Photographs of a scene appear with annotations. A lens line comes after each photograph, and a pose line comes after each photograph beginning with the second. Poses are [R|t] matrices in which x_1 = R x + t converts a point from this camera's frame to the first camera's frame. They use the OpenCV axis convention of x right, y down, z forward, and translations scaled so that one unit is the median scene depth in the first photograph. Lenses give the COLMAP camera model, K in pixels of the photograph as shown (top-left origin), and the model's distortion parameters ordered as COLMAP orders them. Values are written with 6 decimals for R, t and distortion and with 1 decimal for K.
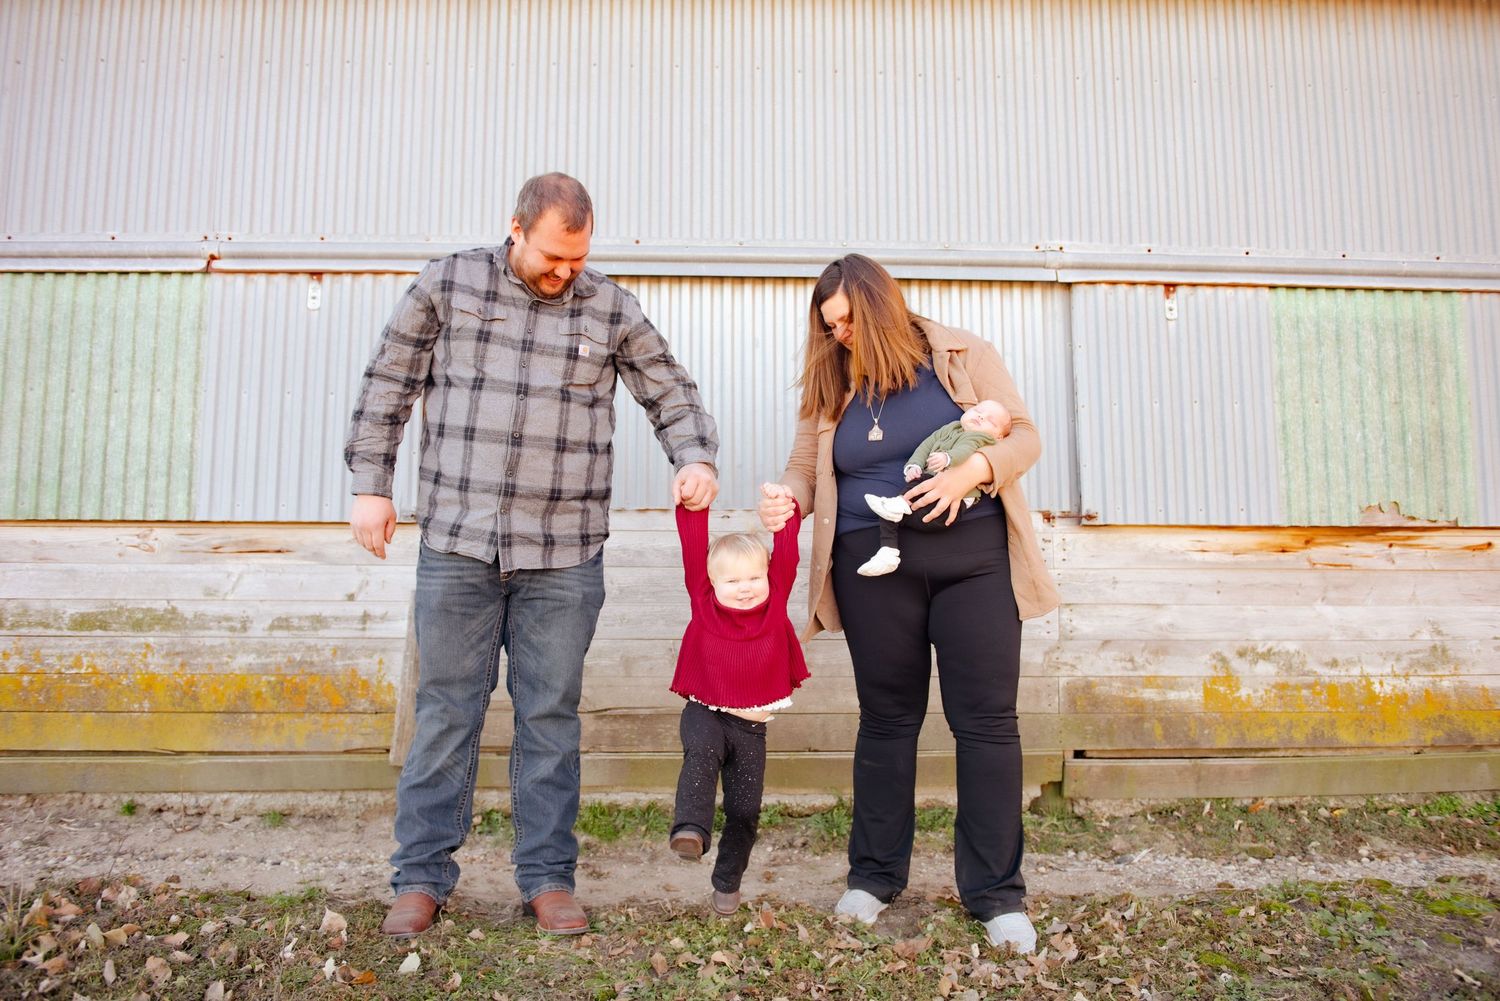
lens RADIAL K [[1079.5, 0, 754.1], [0, 1079.5, 500.2], [0, 0, 1]] dist [-0.042517, -0.000437]
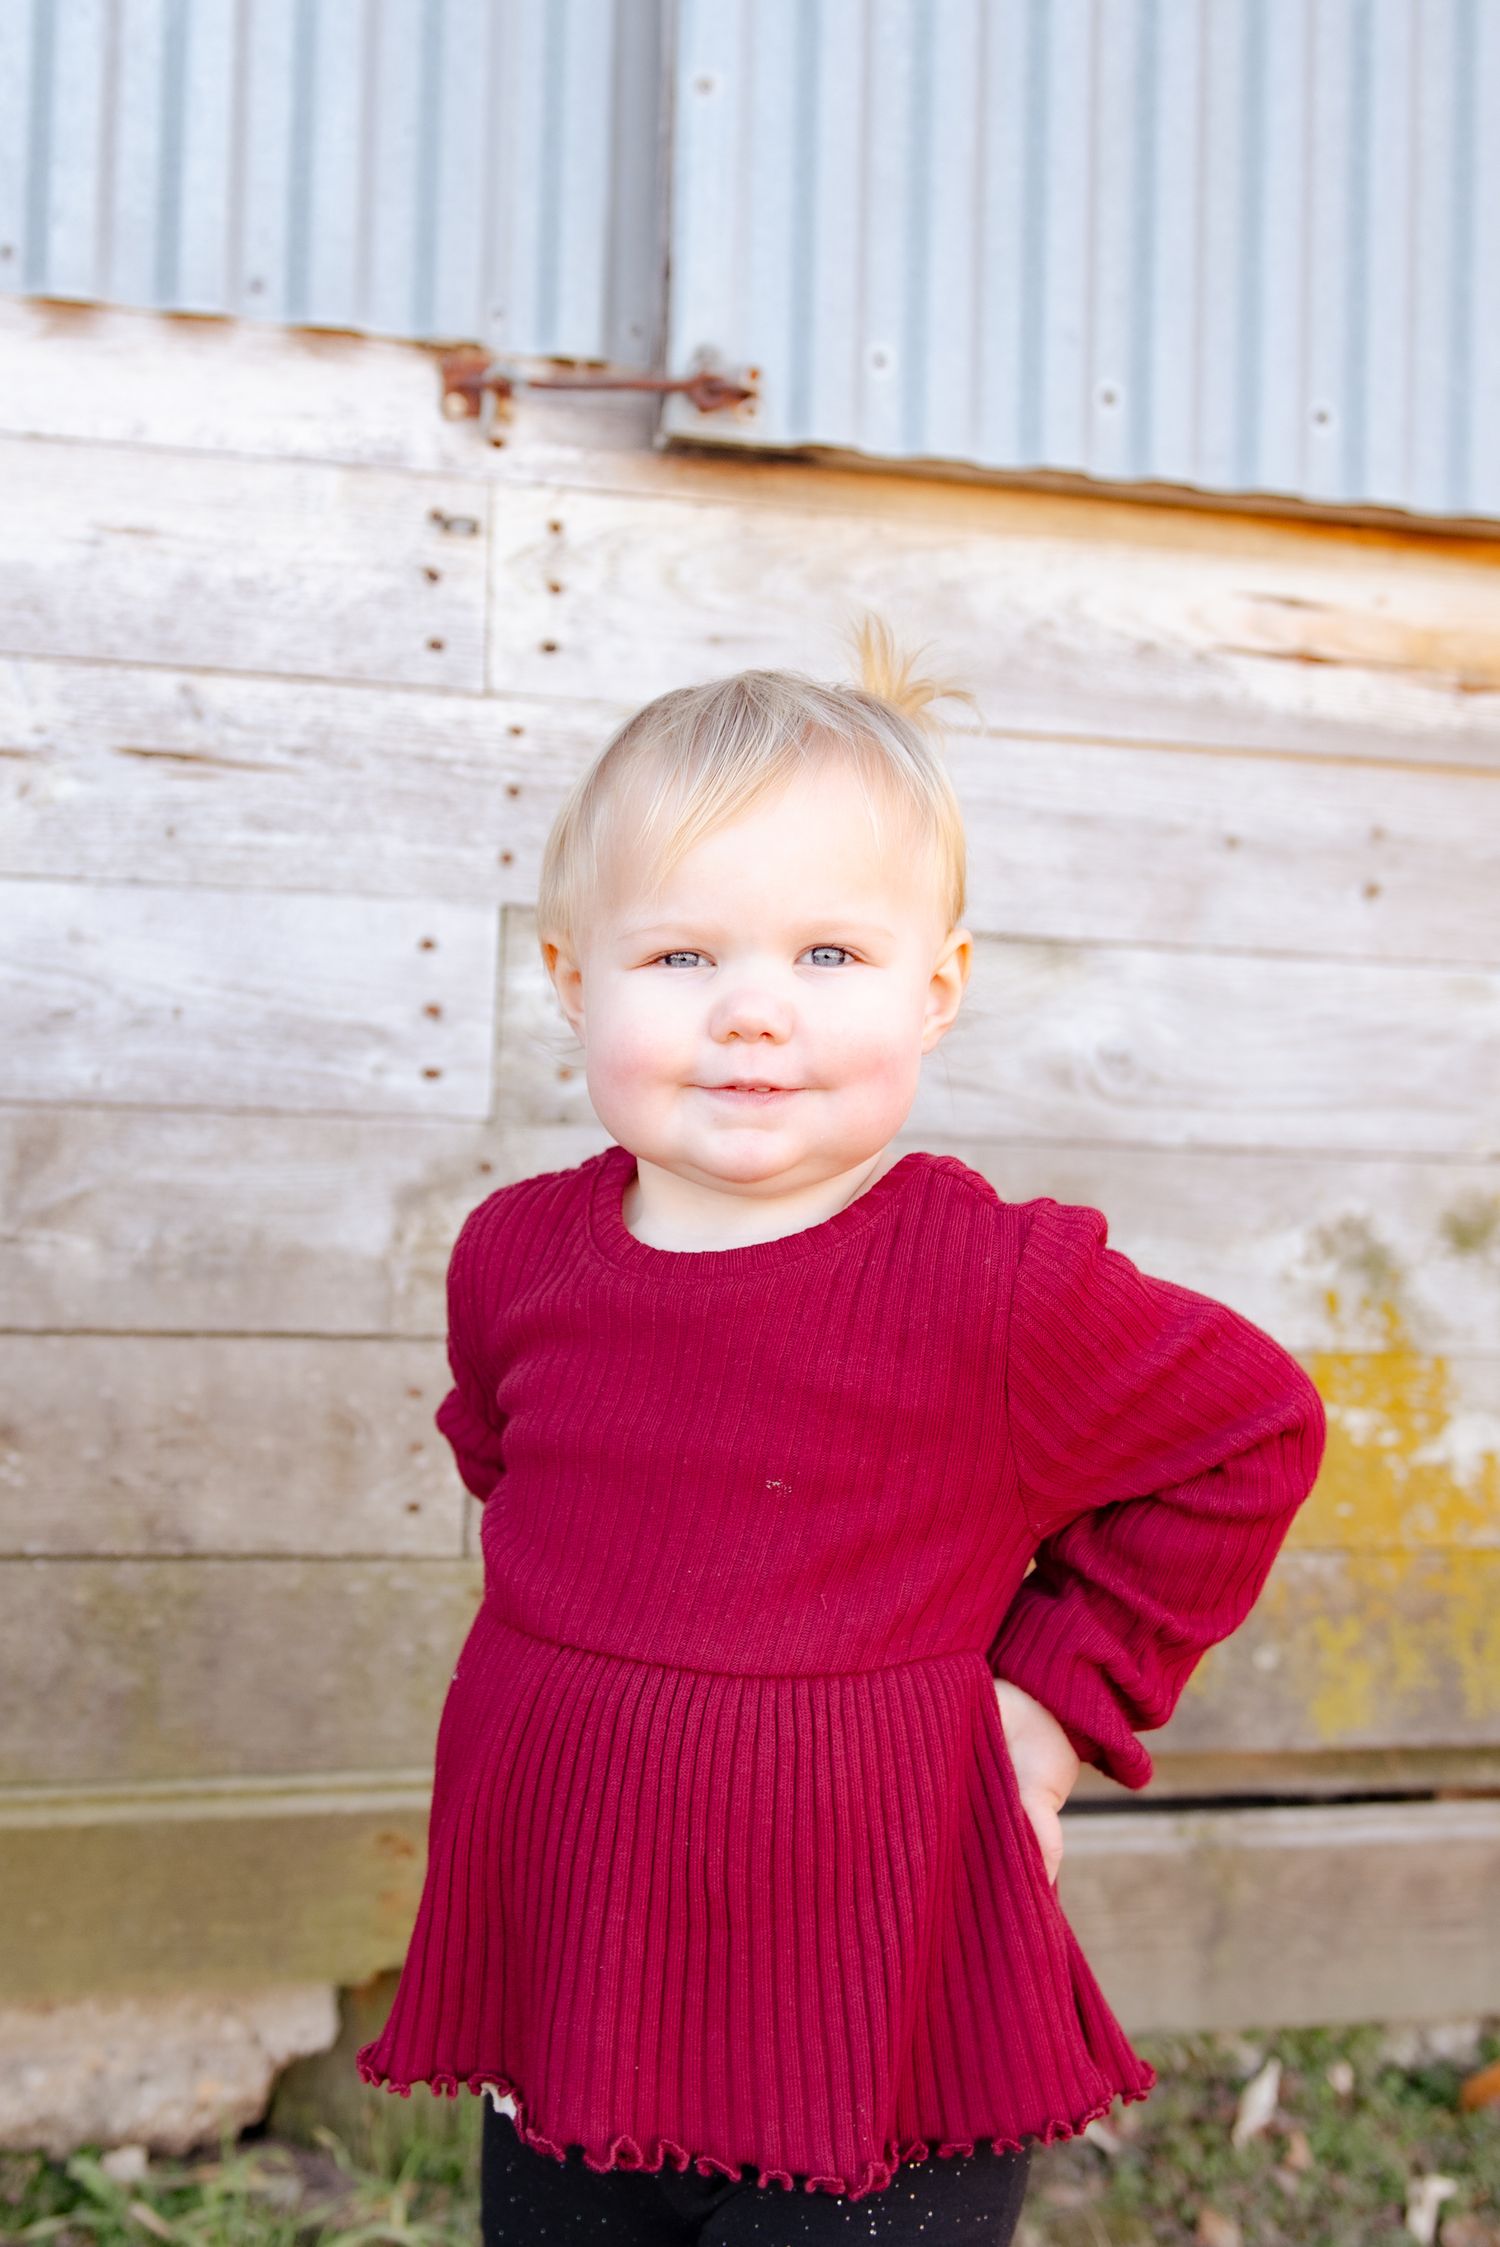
lens RADIAL K [[3298.3, 0, 614.0], [0, 3298.3, 978.8], [0, 0, 1]] dist [-0.001565, 0.000000]
pose [[0.961714, 0.042636, 0.270717, 0.164272], [-0.061076, 0.996325, 0.060057, 0.077015], [-0.267162, -0.074292, 0.960784, 0.510226]]
